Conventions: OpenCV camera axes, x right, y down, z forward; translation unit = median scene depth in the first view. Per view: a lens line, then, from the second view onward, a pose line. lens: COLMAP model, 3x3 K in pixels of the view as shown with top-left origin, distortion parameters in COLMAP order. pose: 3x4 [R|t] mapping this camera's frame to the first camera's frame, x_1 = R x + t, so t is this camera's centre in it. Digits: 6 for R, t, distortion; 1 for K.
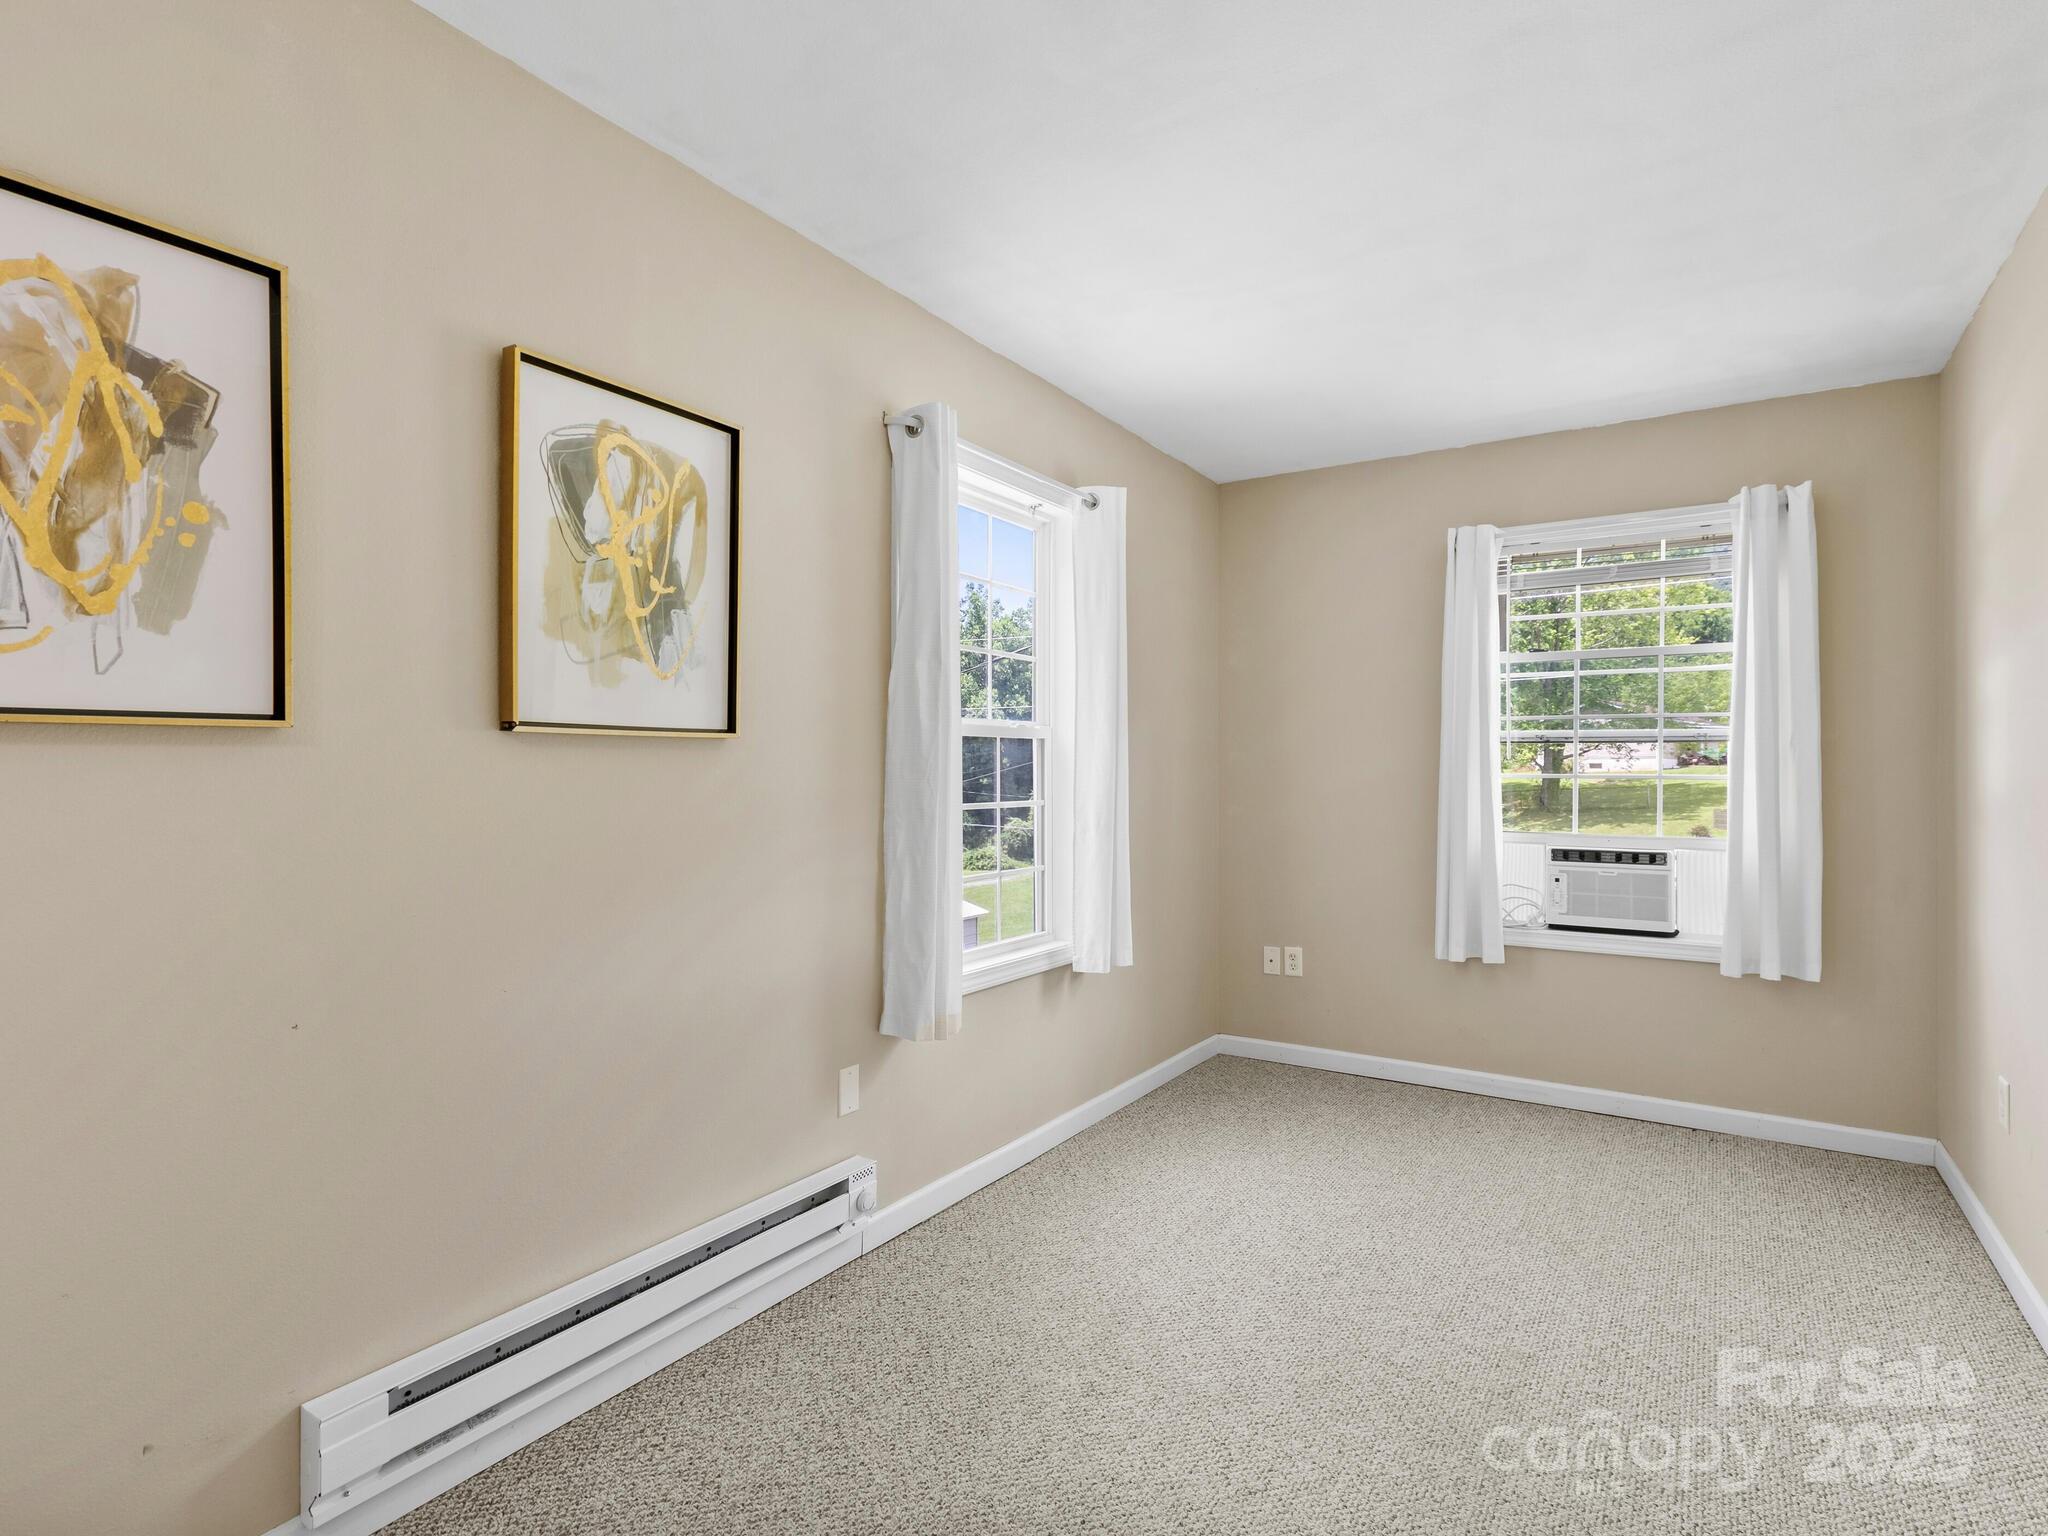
lens RADIAL K [[1077.6, 0, 1019.3], [0, 1077.6, 749.4], [0, 0, 1]] dist [0.003618, 0.000251]
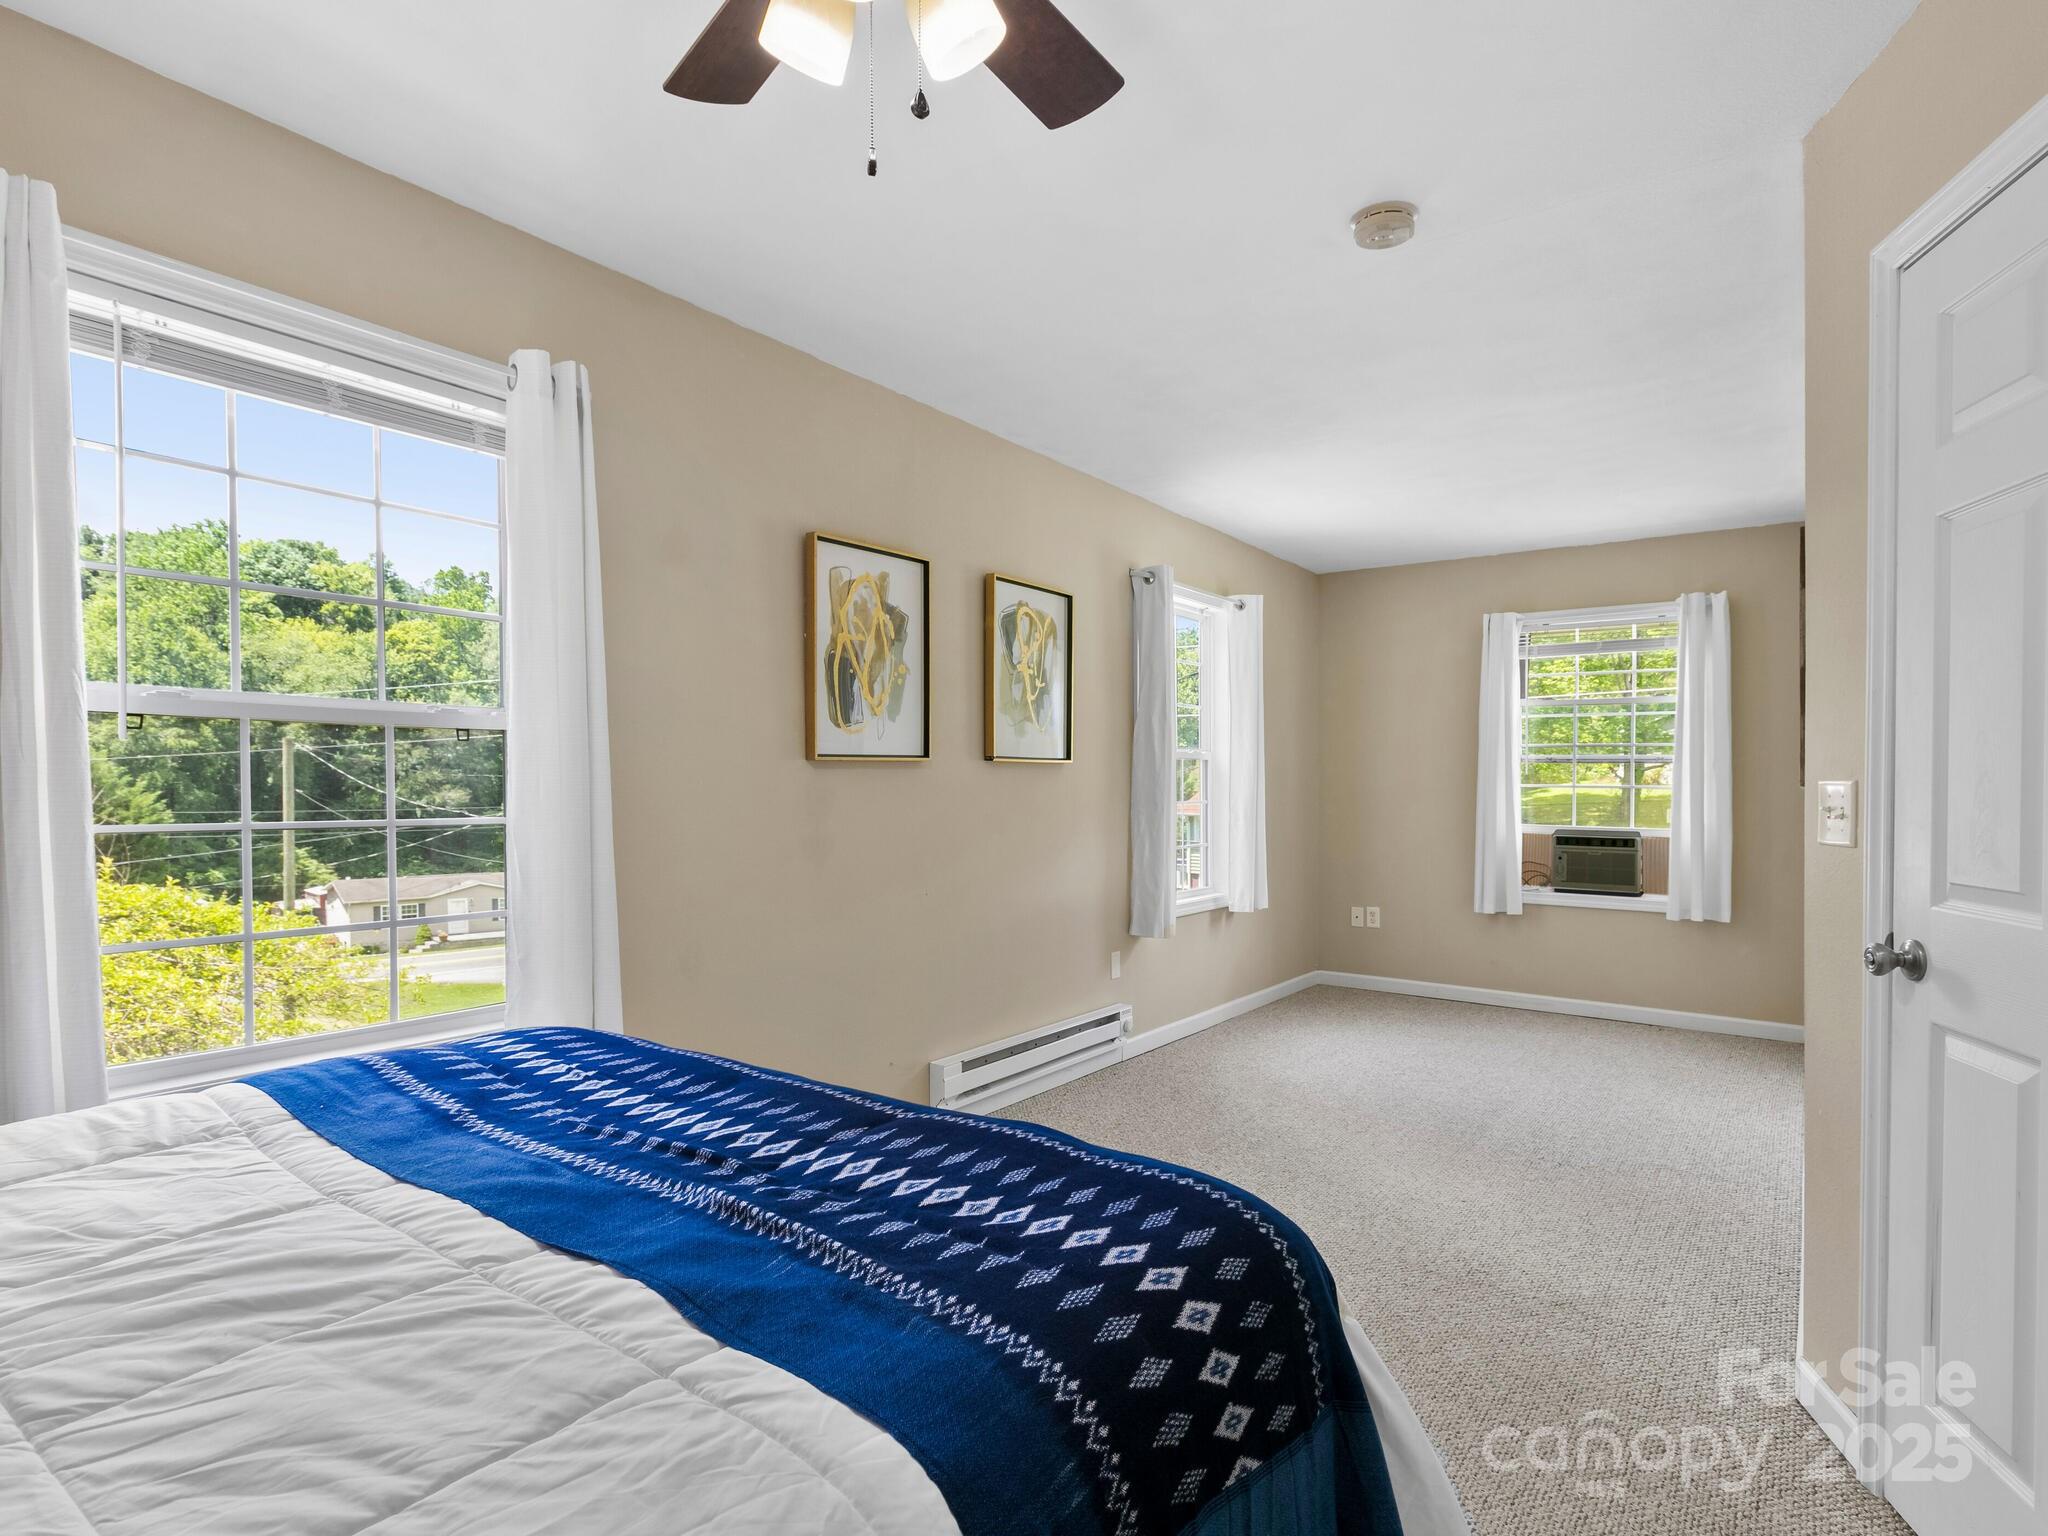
lens RADIAL K [[1077.6, 0, 1019.3], [0, 1077.6, 749.4], [0, 0, 1]] dist [0.003618, 0.000251]
pose [[0.998166, 0.002932, -0.060458, -0.203789], [-0.003444, 0.999959, -0.008367, -0.015173], [0.060431, 0.008559, 0.998136, -0.724165]]
